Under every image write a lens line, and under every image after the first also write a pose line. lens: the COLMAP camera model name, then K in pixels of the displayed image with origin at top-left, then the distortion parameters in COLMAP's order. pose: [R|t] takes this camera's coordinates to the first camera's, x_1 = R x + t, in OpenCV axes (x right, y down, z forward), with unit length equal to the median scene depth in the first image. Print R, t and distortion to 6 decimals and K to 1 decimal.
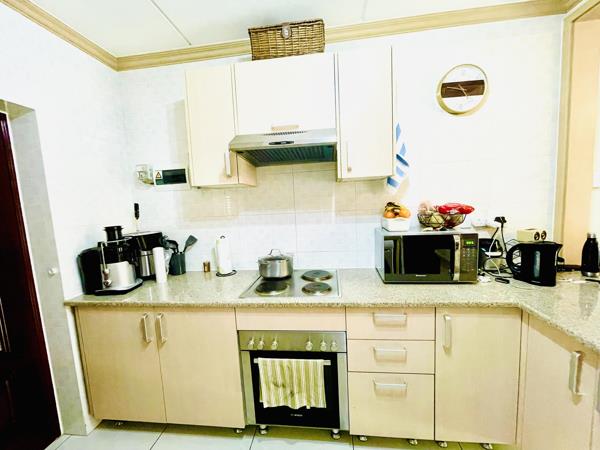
lens RADIAL K [[240.3, 0, 301.8], [0, 240.3, 226.3], [0, 0, 1]] dist [-0.000169, 0.000293]
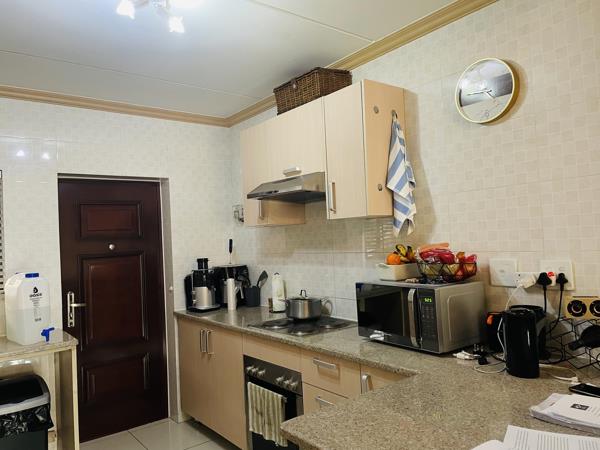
lens RADIAL K [[453.3, 0, 293.3], [0, 453.3, 226.4], [0, 0, 1]] dist [0.105330, -0.124473]
pose [[0.691837, -0.004335, -0.722040, 1.298813], [-0.058868, 0.996314, -0.062387, -0.046952], [0.719650, 0.085667, 0.689032, -0.336385]]
